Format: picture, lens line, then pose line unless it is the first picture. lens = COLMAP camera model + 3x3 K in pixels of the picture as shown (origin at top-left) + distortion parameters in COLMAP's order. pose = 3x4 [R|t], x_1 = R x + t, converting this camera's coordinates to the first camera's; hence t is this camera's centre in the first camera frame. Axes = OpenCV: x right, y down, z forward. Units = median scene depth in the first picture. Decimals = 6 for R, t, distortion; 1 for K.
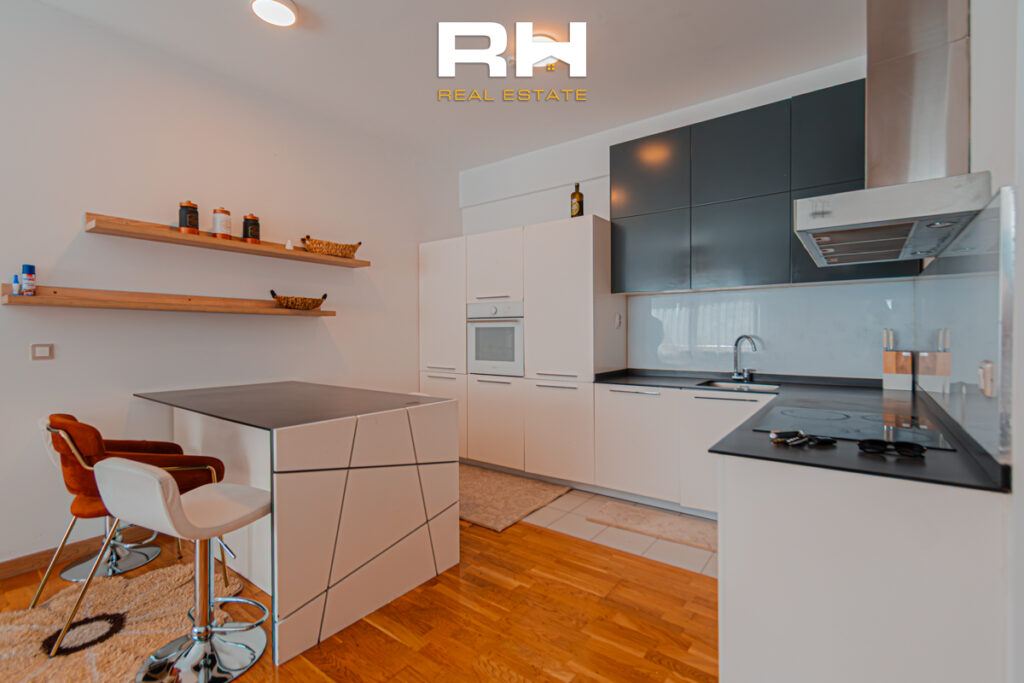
lens RADIAL K [[458.2, 0, 516.5], [0, 458.2, 337.7], [0, 0, 1]] dist [0.000014, 0.000224]
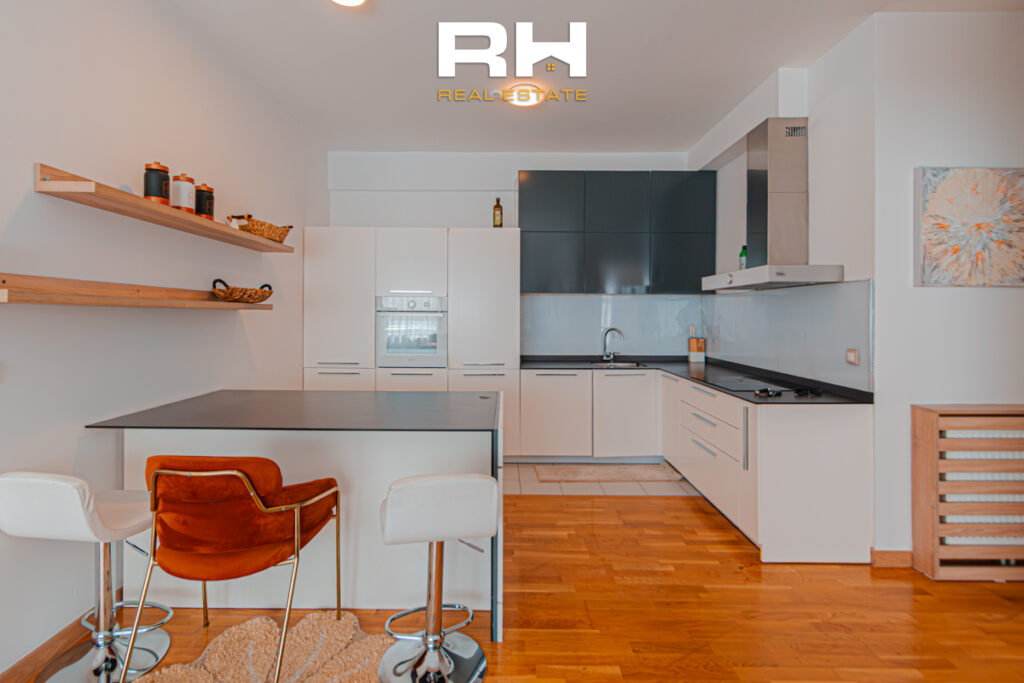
lens RADIAL K [[458.2, 0, 522.7], [0, 458.2, 312.3], [0, 0, 1]] dist [0.000014, 0.000224]
pose [[0.810755, 0.010543, 0.585290, -0.542934], [-0.001573, 0.999873, -0.015832, -0.031556], [-0.585383, 0.011915, 0.810669, 0.028525]]
